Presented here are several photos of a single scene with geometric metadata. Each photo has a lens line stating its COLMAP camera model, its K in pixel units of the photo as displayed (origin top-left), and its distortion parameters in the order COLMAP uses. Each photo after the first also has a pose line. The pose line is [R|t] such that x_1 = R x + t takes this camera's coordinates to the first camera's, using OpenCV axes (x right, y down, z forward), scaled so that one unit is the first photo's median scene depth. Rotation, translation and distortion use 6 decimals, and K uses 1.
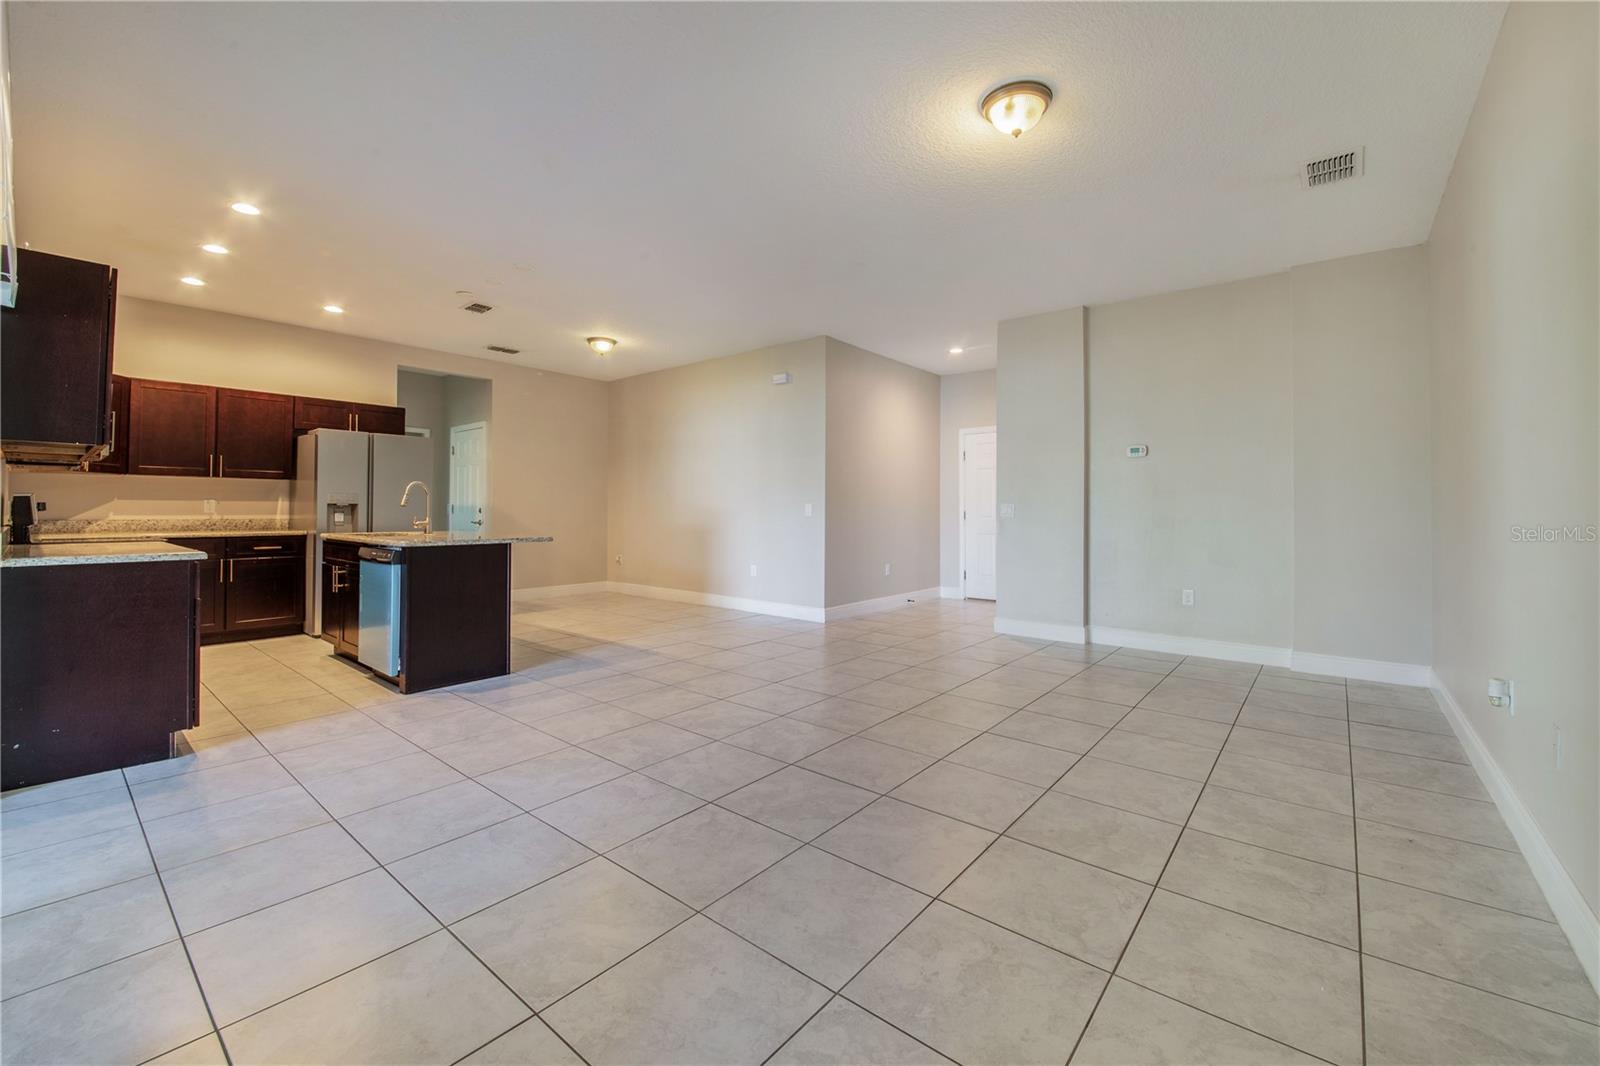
lens RADIAL K [[634.6, 0, 803.0], [0, 634.6, 510.5], [0, 0, 1]] dist [-0.028562, 0.000027]
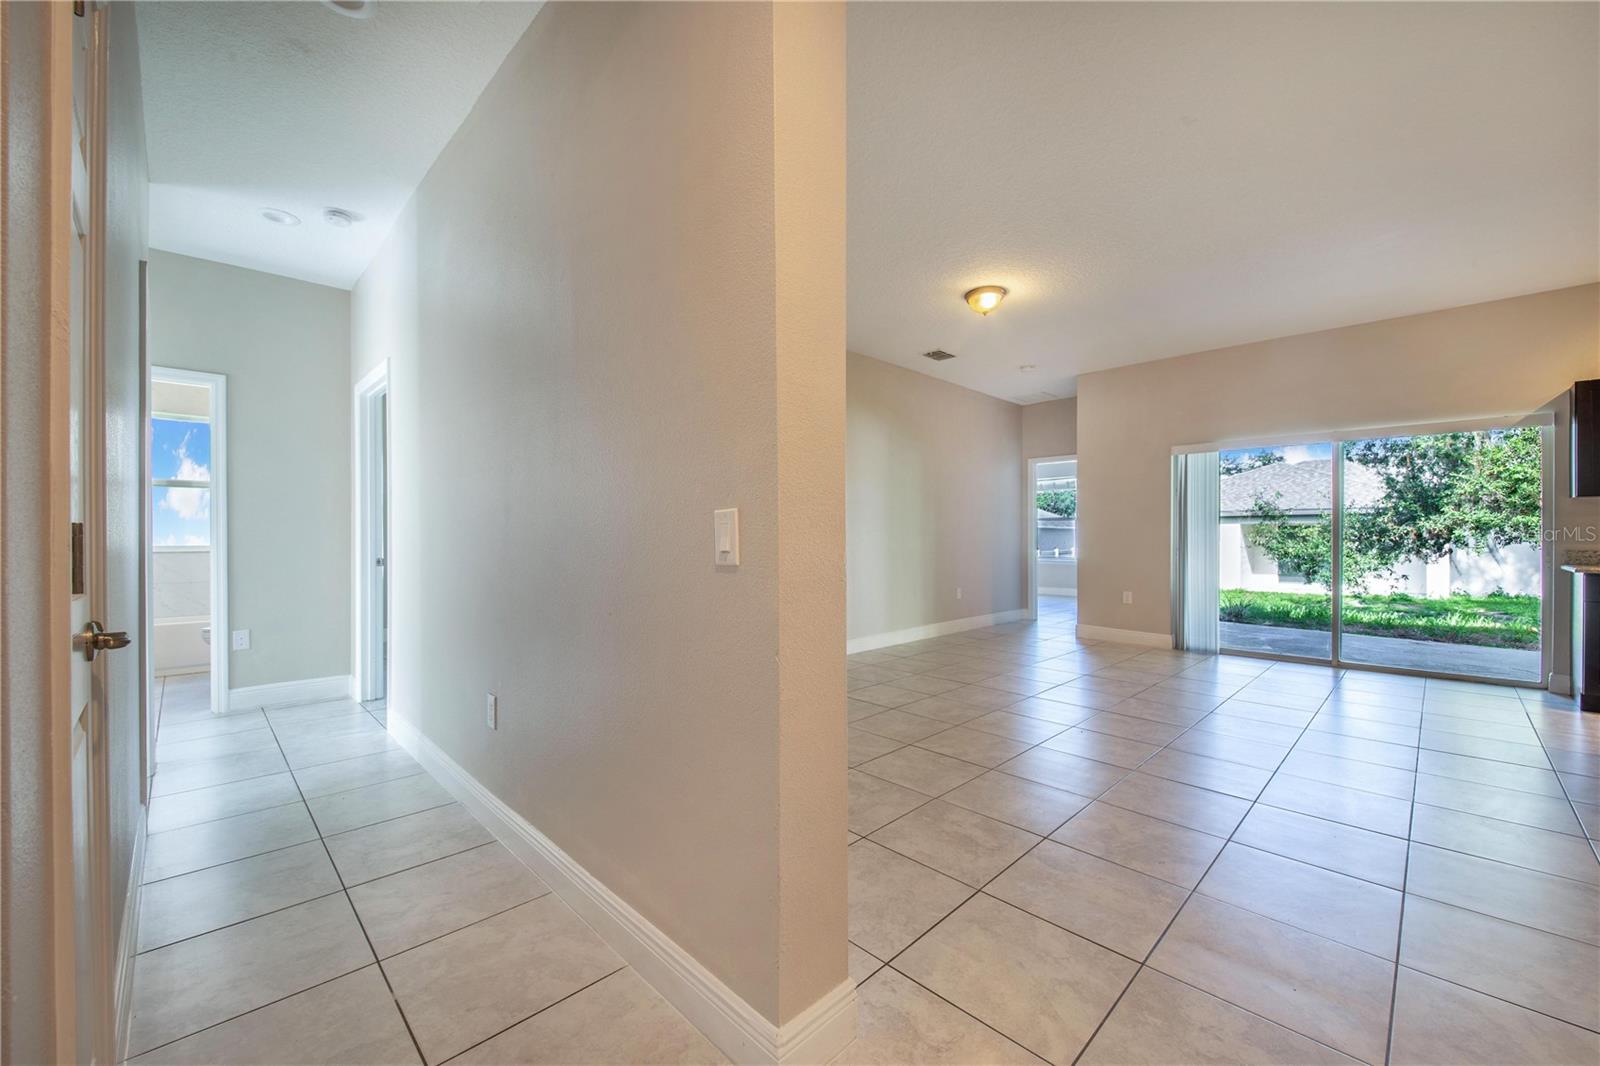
lens RADIAL K [[618.1, 0, 805.8], [0, 618.1, 536.5], [0, 0, 1]] dist [0.004342, -0.000188]
pose [[-0.993669, -0.005040, 0.112235, 0.315718], [-0.004674, 0.999983, 0.003520, -0.000657], [-0.112251, 0.002973, -0.993675, 1.350594]]
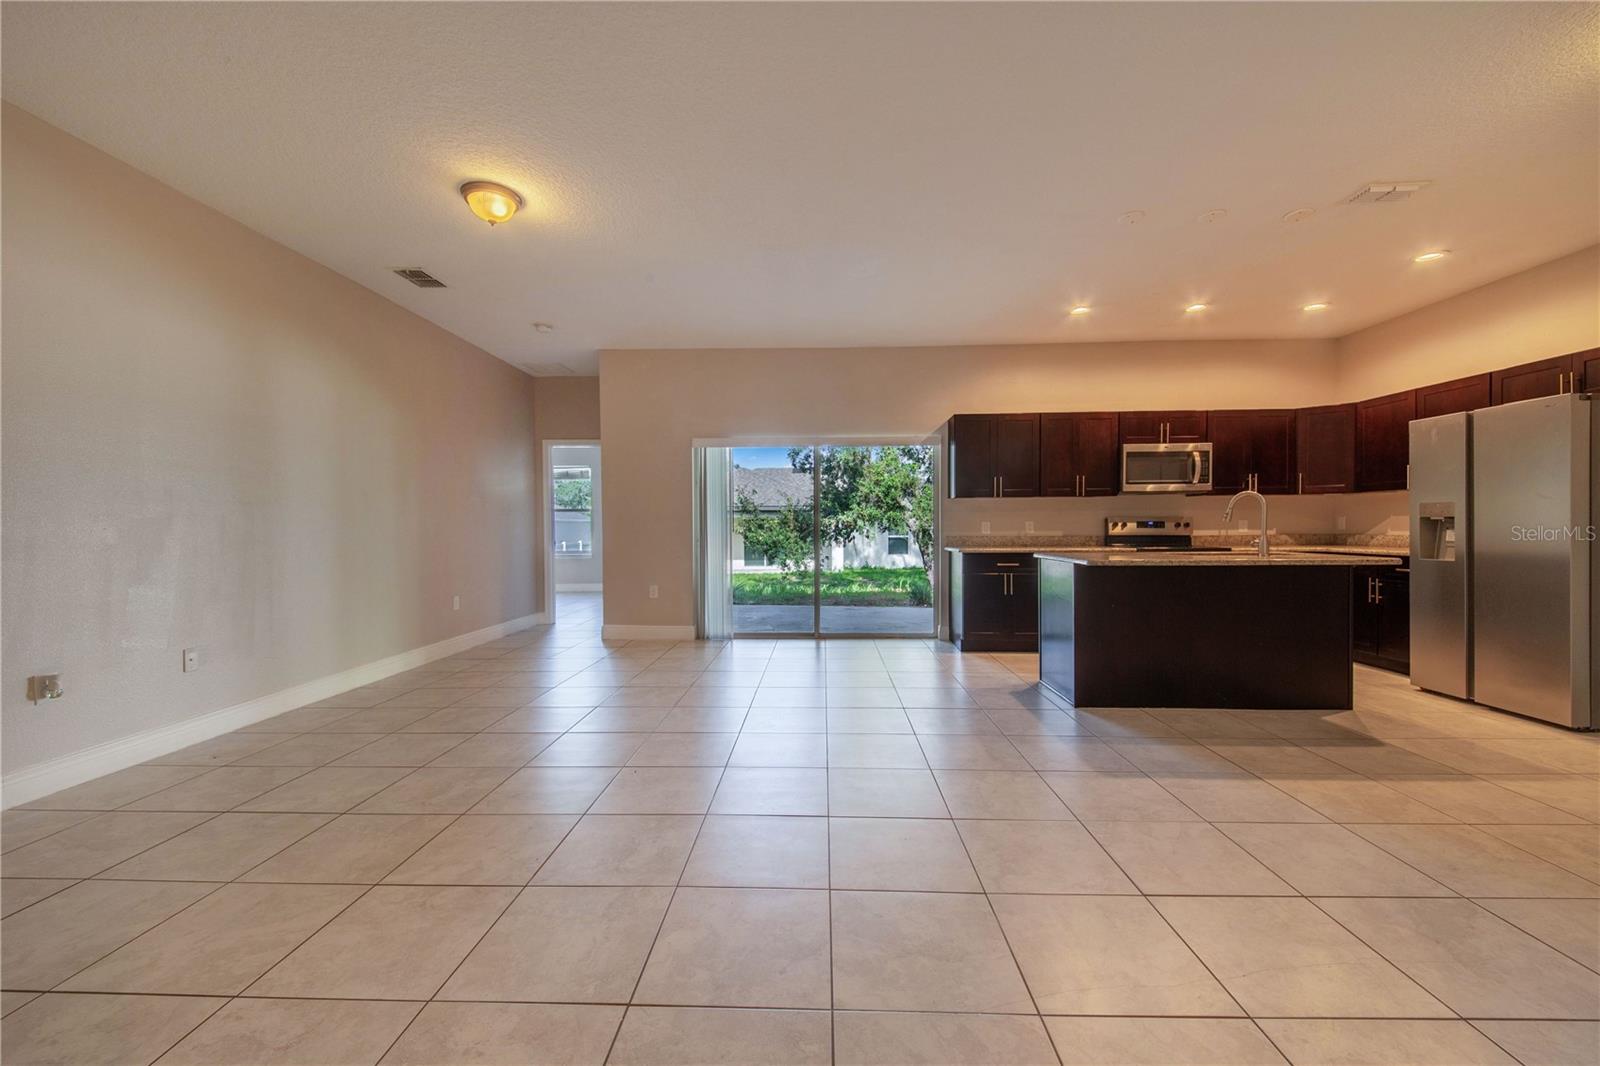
lens RADIAL K [[618.1, 0, 805.8], [0, 618.1, 536.5], [0, 0, 1]] dist [0.004342, -0.000188]
pose [[-0.794342, 0.010653, -0.607378, 0.299040], [0.002404, 0.999894, 0.014392, 0.000092], [0.607466, 0.009972, -0.794283, 1.165463]]
